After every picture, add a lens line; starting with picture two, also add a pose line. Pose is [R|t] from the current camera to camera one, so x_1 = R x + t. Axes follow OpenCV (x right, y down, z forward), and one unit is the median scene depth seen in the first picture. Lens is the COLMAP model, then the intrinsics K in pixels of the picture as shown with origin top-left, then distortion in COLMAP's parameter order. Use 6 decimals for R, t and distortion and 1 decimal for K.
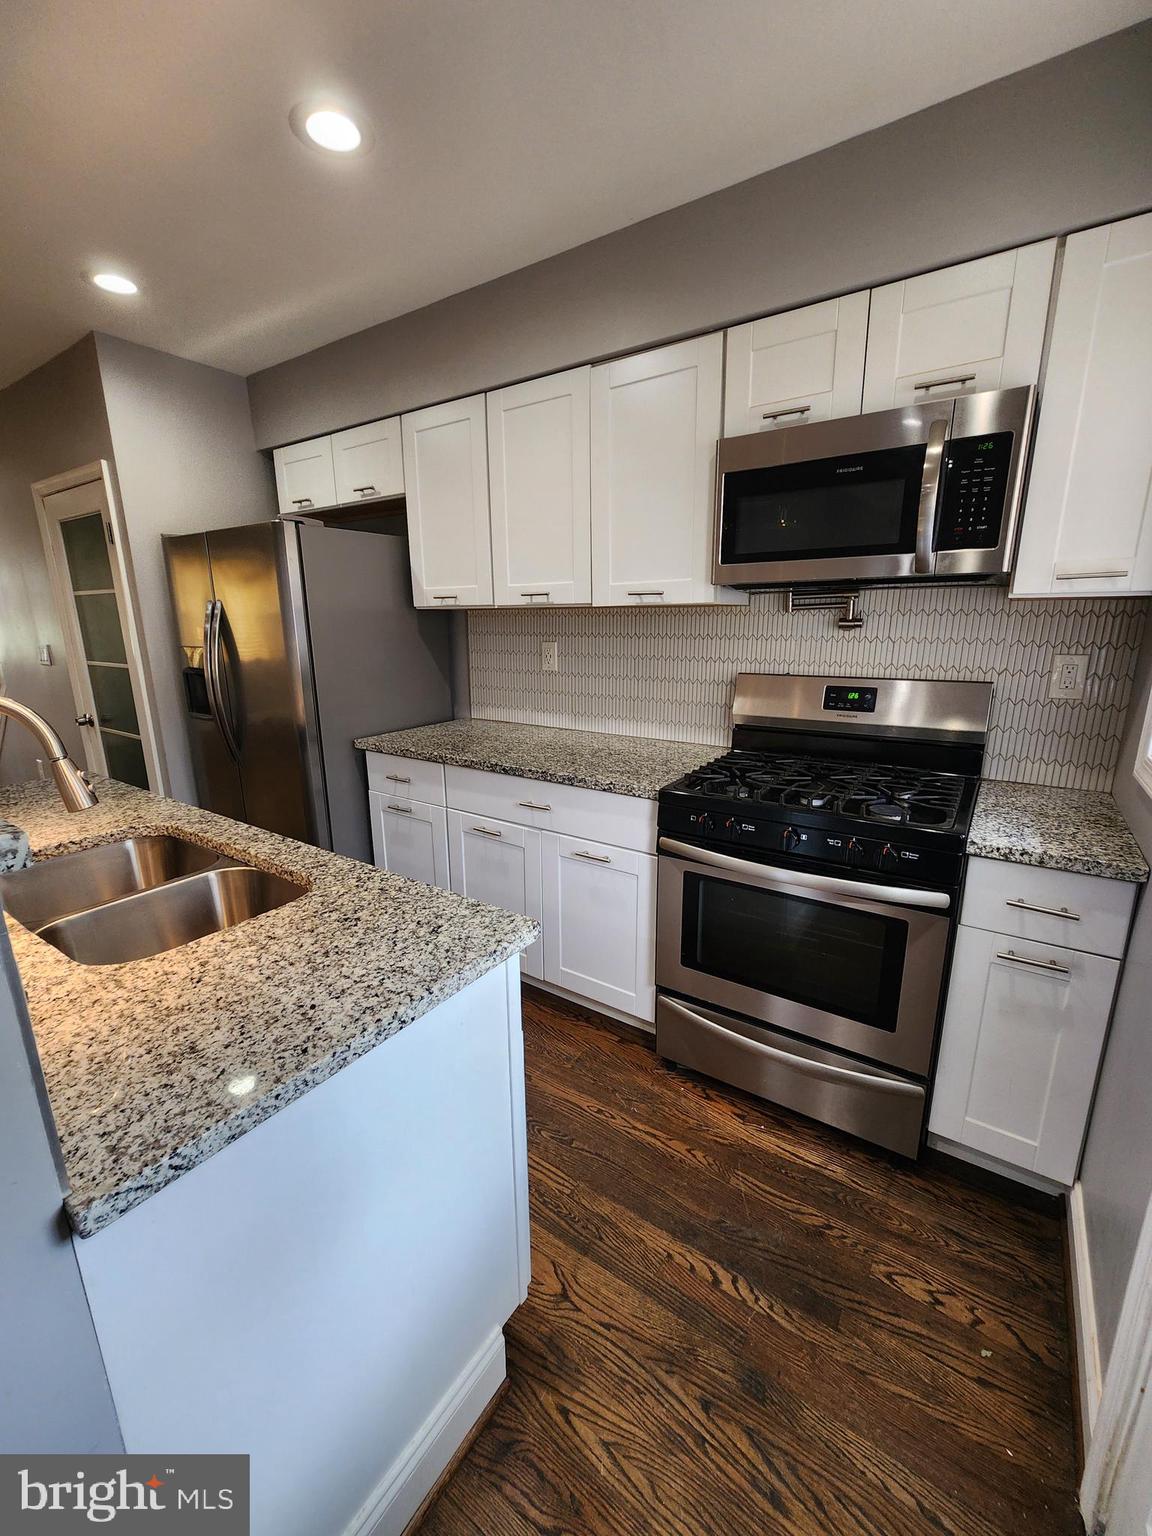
lens RADIAL K [[627.1, 0, 578.1], [0, 627.1, 768.9], [0, 0, 1]] dist [0.001292, 0.000177]
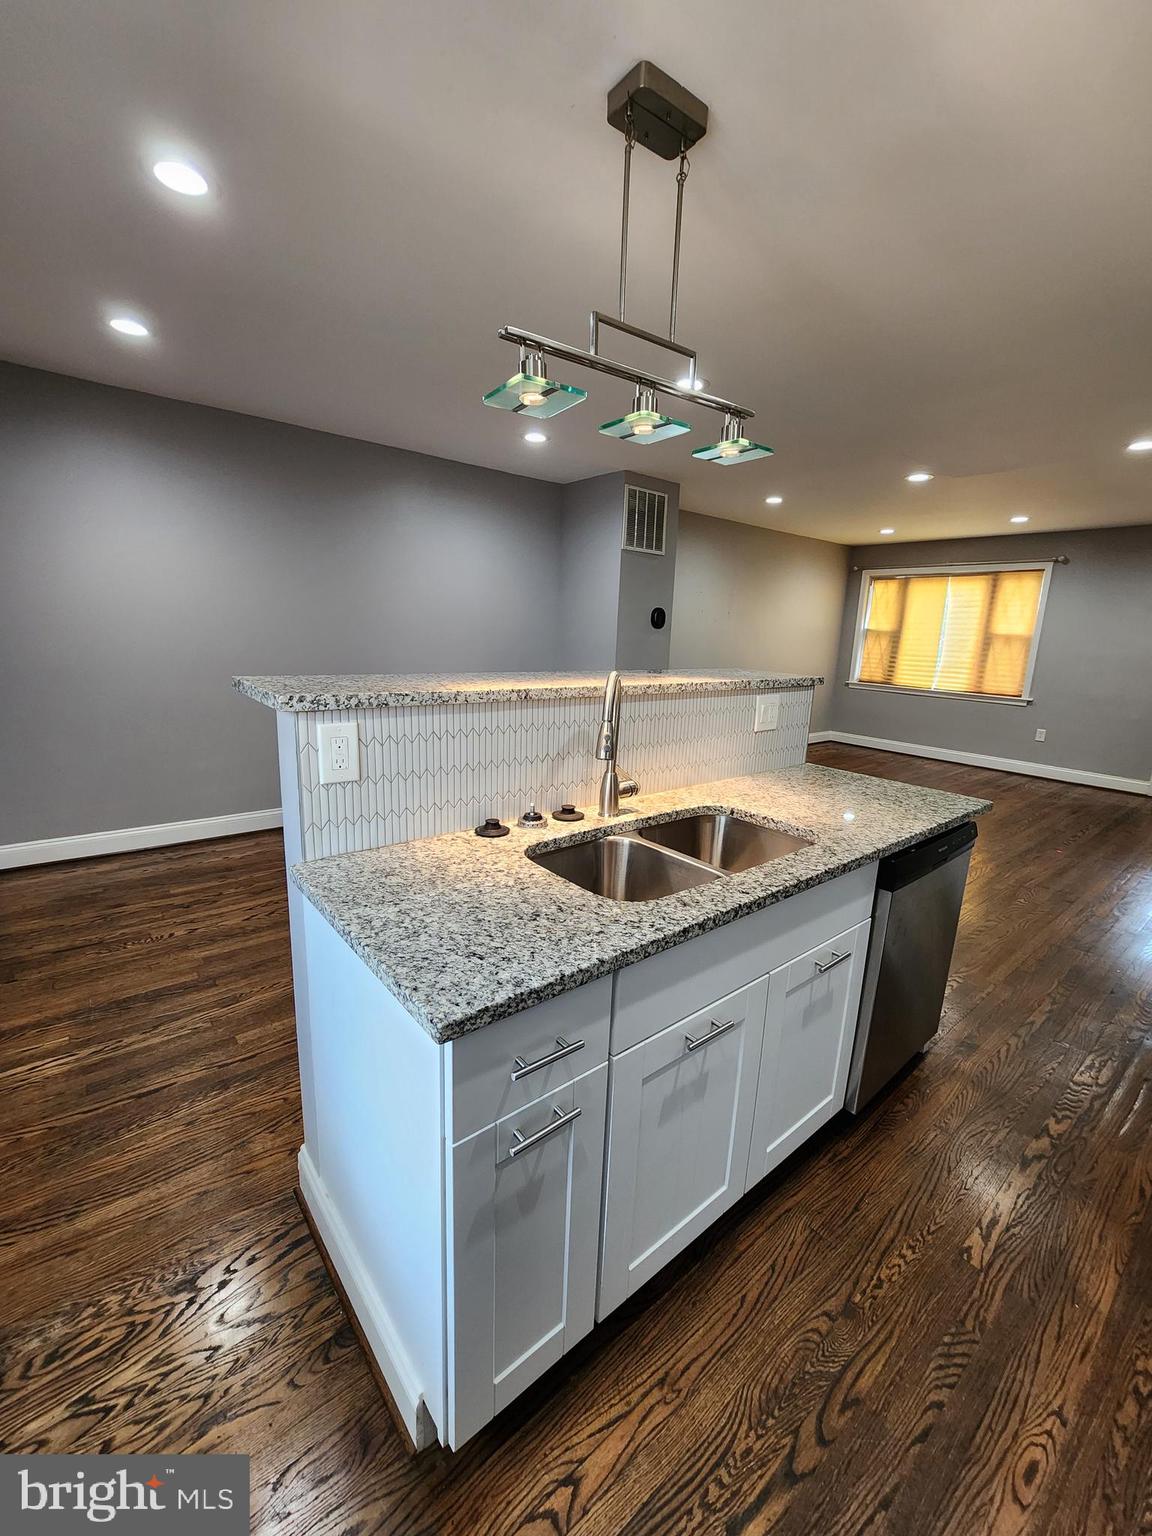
lens RADIAL K [[627.1, 0, 575.6], [0, 627.1, 767.2], [0, 0, 1]] dist [0.001292, 0.000177]
pose [[-0.276558, 0.205165, -0.938841, 0.509253], [-0.261481, 0.924020, 0.278952, -0.276820], [0.924739, 0.322636, -0.201899, 1.165573]]
